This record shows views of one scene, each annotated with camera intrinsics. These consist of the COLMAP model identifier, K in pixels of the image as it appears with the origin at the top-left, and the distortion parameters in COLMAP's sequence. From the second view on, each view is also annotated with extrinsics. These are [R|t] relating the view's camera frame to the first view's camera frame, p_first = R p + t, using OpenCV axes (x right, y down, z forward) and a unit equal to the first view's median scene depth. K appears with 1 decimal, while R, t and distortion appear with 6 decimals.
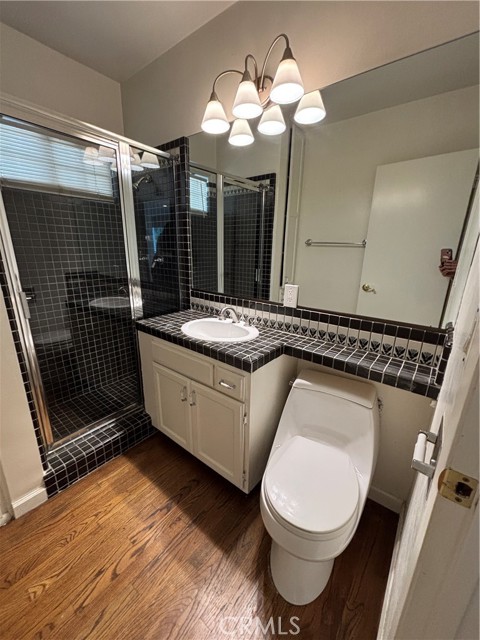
lens RADIAL K [[256.7, 0, 242.5], [0, 256.7, 320.5], [0, 0, 1]] dist [0.005755, -0.001283]
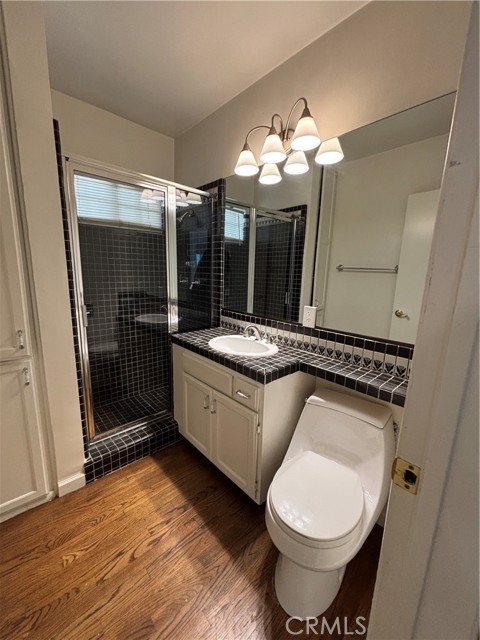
lens RADIAL K [[256.7, 0, 243.5], [0, 256.7, 320.5], [0, 0, 1]] dist [0.005755, -0.001283]
pose [[0.988686, 0.036764, -0.145427, 0.076154], [-0.049782, 0.994971, -0.086913, 0.027229], [0.141500, 0.093170, 0.985544, -0.093142]]
